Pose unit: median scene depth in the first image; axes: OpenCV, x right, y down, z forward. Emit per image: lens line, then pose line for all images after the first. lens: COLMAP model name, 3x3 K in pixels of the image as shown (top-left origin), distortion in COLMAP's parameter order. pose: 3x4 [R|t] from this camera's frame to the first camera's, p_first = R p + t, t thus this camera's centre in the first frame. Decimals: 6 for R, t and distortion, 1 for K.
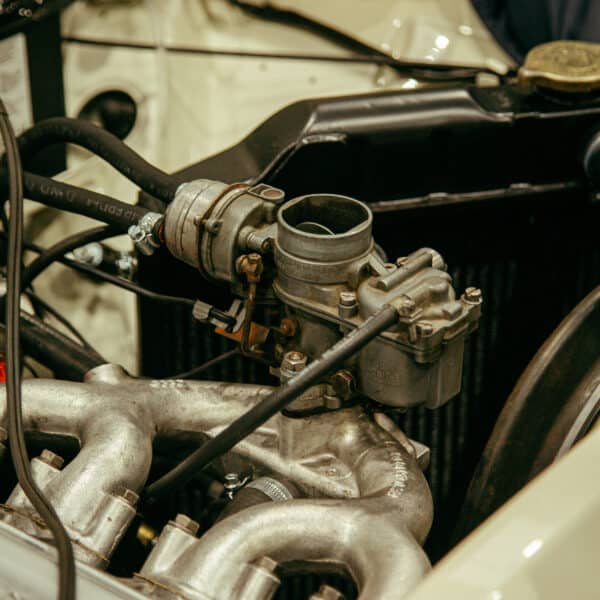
lens RADIAL K [[2075.4, 0, 302.0], [0, 2075.4, 303.3], [0, 0, 1]] dist [0.429877, 0.000000]
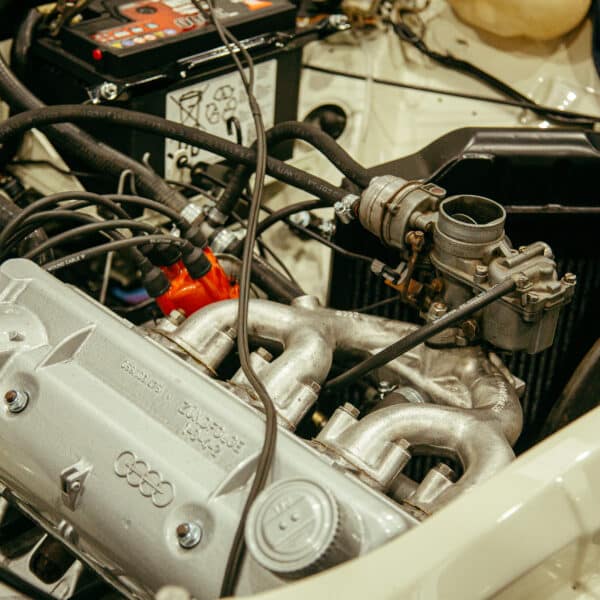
lens RADIAL K [[1593.5, 0, 297.7], [0, 1593.5, 299.8], [0, 0, 1]] dist [0.238645, 0.000000]
pose [[0.988606, 0.124560, -0.084515, -0.006955], [-0.122862, 0.992108, 0.025024, 0.005608], [0.086966, -0.014356, 0.996108, -0.101226]]
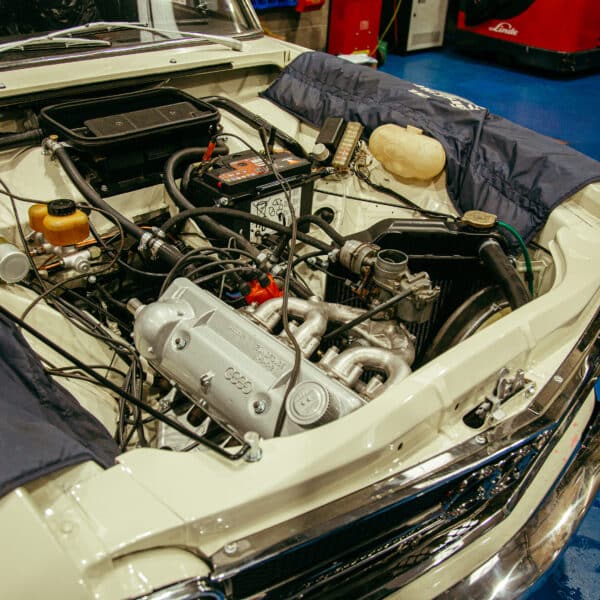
lens RADIAL K [[721.1, 0, 297.4], [0, 721.1, 297.5], [0, 0, 1]] dist [-0.065230, 0.000000]
pose [[0.986004, 0.131887, -0.101994, -0.010628], [-0.129805, 0.991177, 0.026818, 0.006847], [0.104631, -0.013203, 0.994423, -0.067959]]
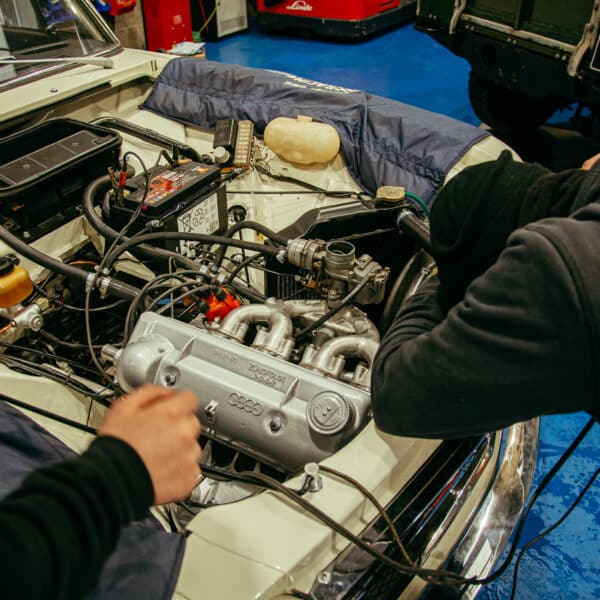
lens RADIAL K [[621.2, 0, 297.8], [0, 621.2, 305.8], [0, 0, 1]] dist [-0.101620, 0.000000]
pose [[0.985435, -0.091141, 0.143567, -0.194232], [0.075342, 0.990861, 0.111885, -0.063516], [-0.152452, -0.099439, 0.983296, 0.038921]]
